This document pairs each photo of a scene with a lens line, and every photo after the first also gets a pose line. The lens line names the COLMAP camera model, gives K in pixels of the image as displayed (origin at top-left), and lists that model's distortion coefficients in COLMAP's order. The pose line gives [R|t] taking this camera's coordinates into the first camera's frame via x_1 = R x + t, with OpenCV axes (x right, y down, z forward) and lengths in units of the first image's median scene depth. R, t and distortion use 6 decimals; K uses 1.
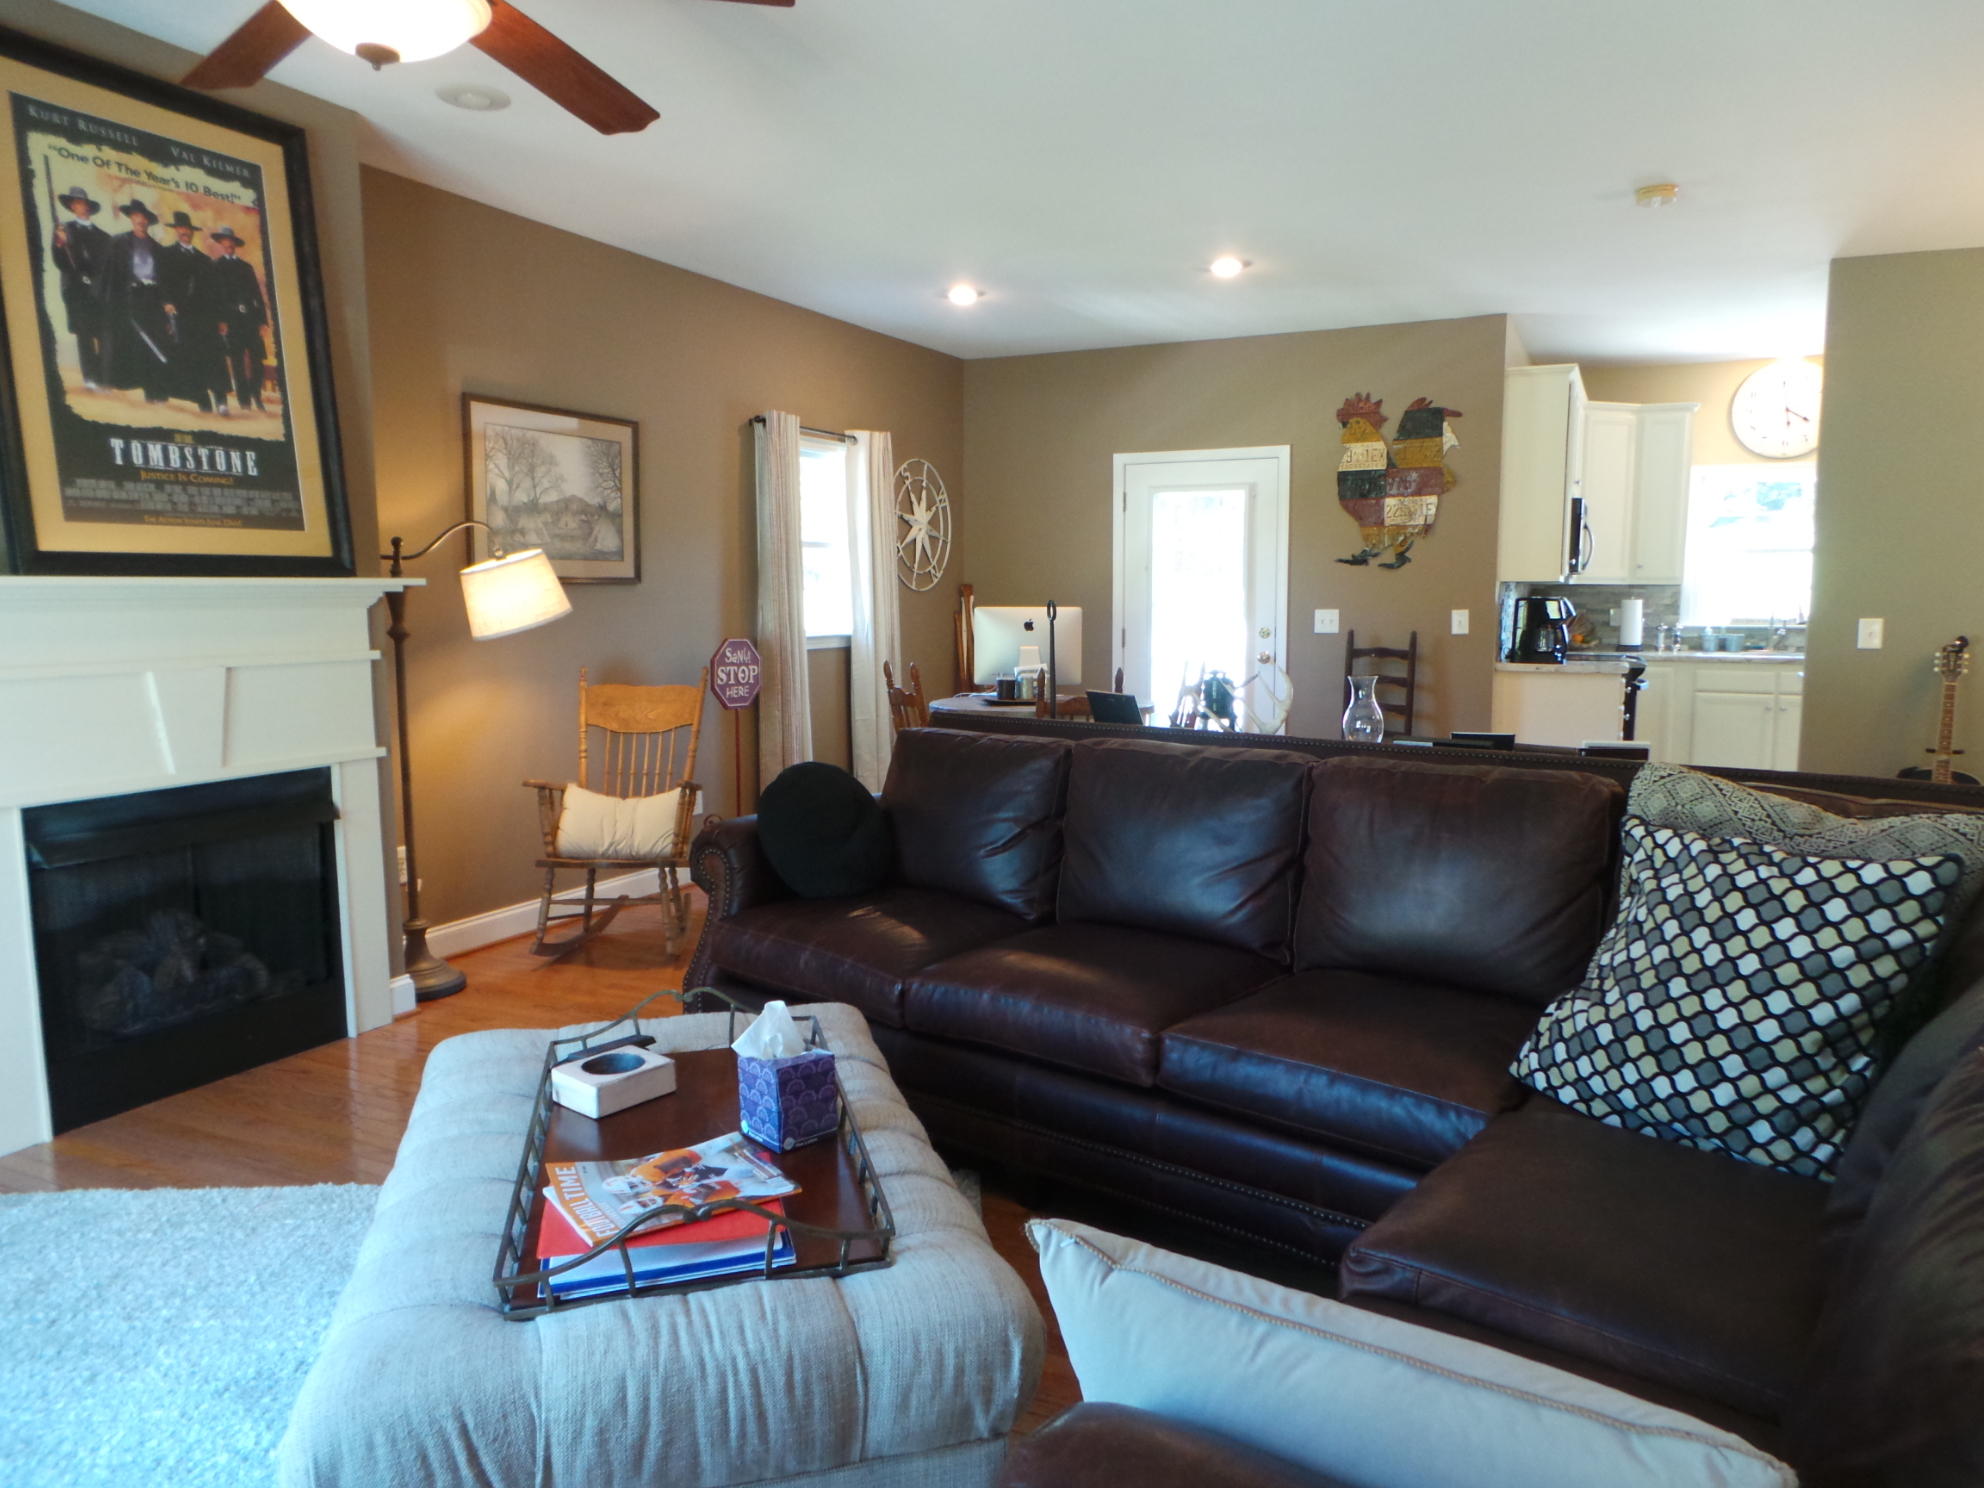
lens RADIAL K [[1349.5, 0, 992.0], [0, 1349.5, 744.0], [0, 0, 1]] dist [0.000147, 0.004609]
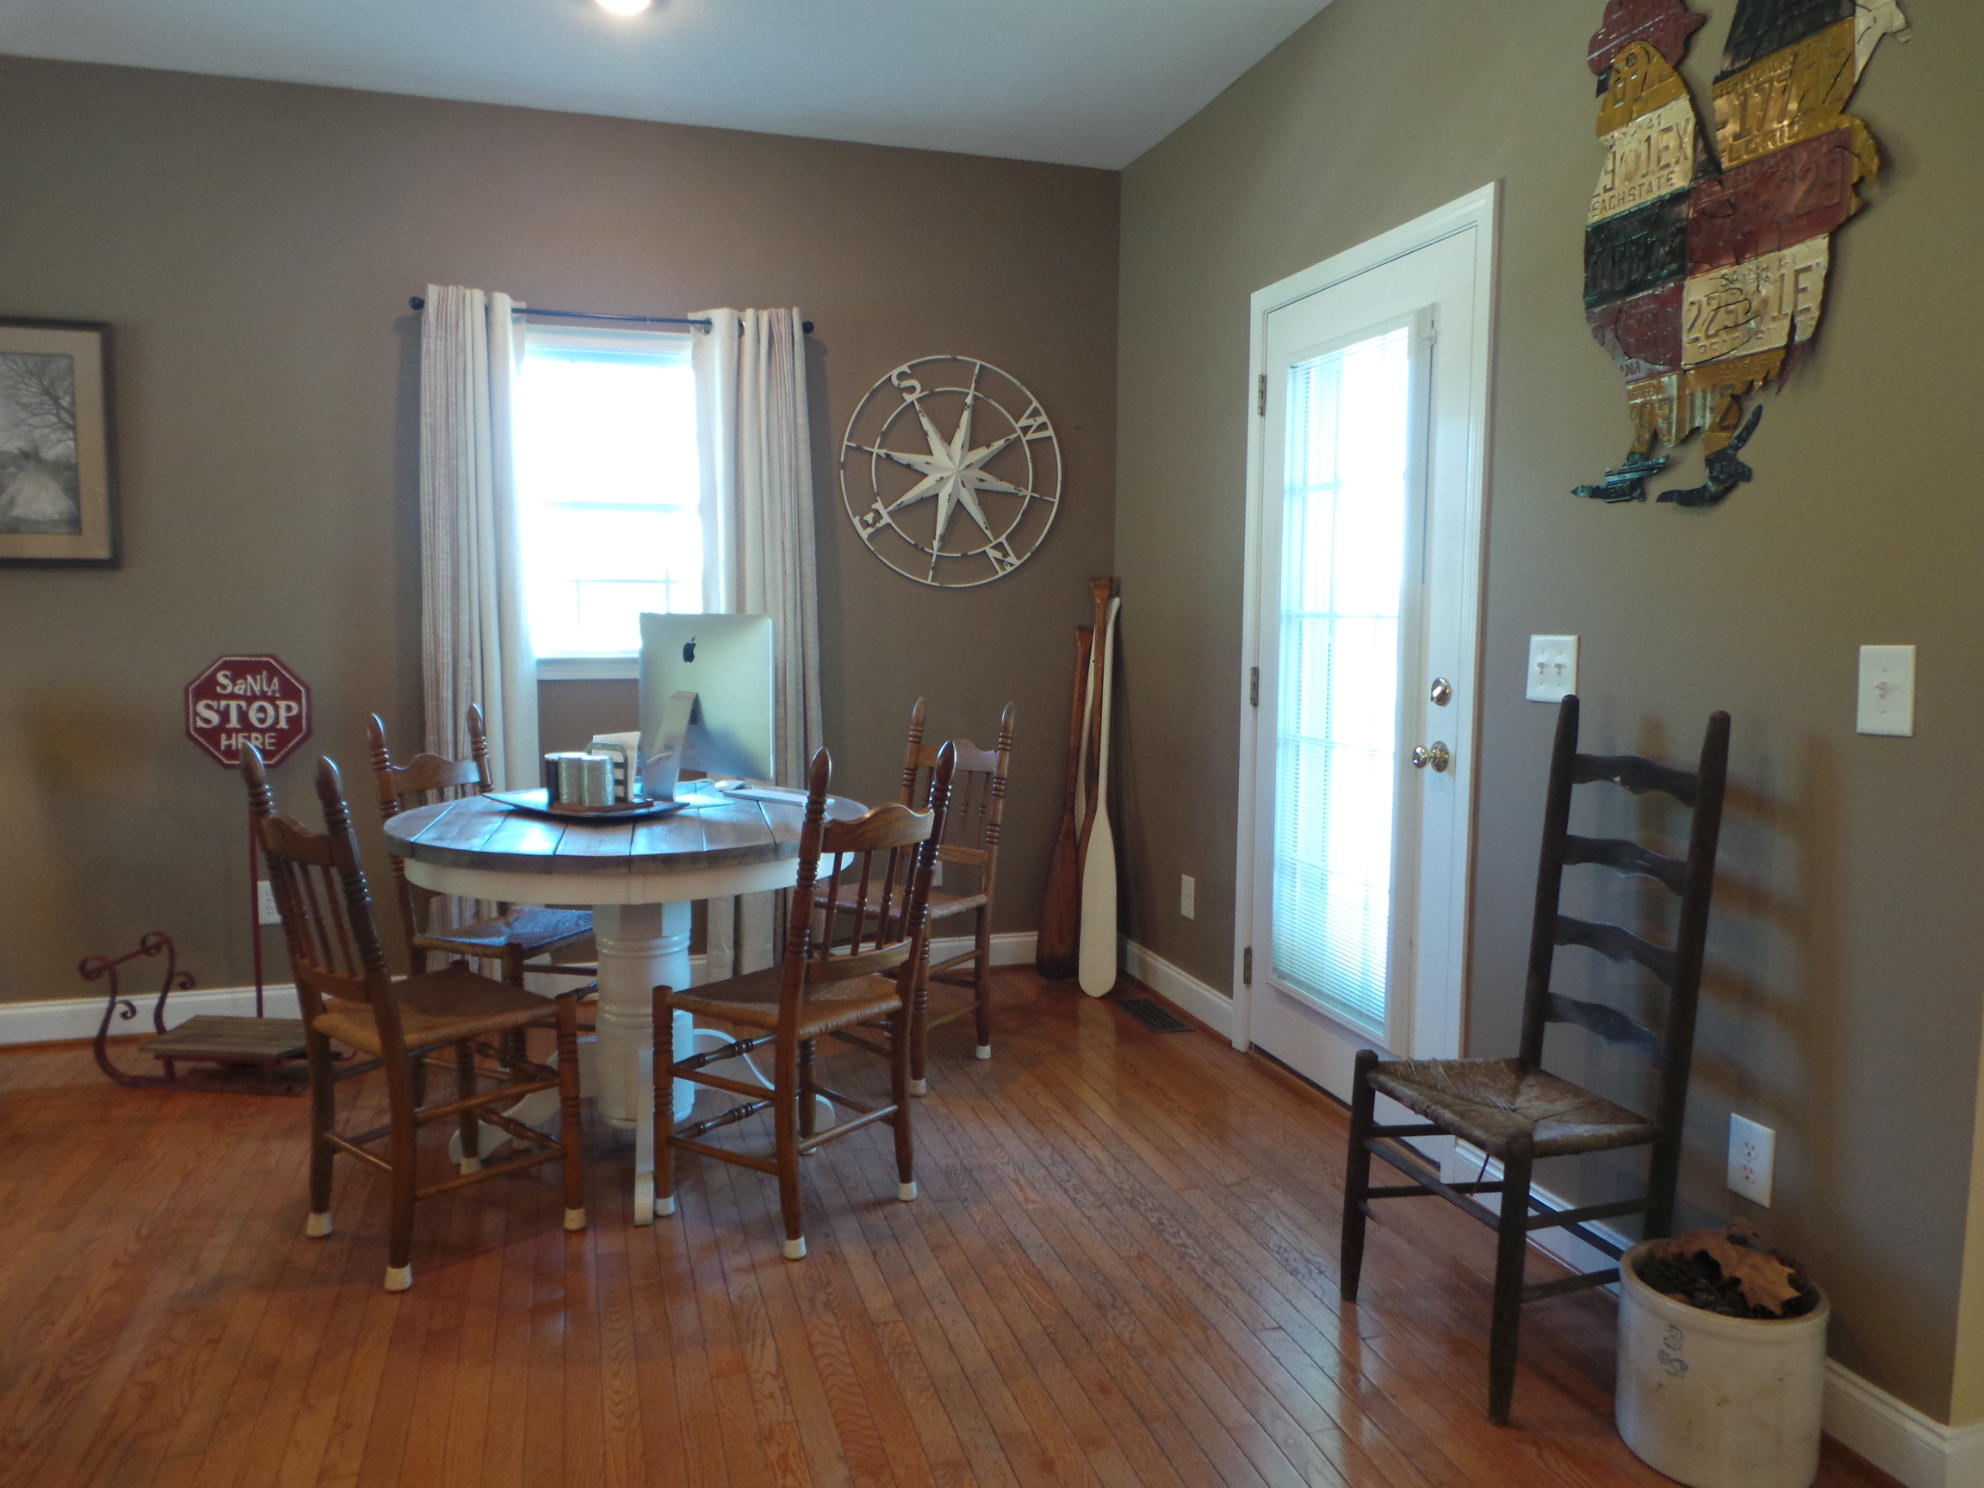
lens RADIAL K [[1349.5, 0, 992.0], [0, 1349.5, 744.0], [0, 0, 1]] dist [0.000147, 0.004609]
pose [[0.691580, 0.081460, -0.717691, 0.413776], [-0.086706, 0.995798, 0.029474, -0.071401], [0.717077, 0.041845, 0.695737, 0.676600]]
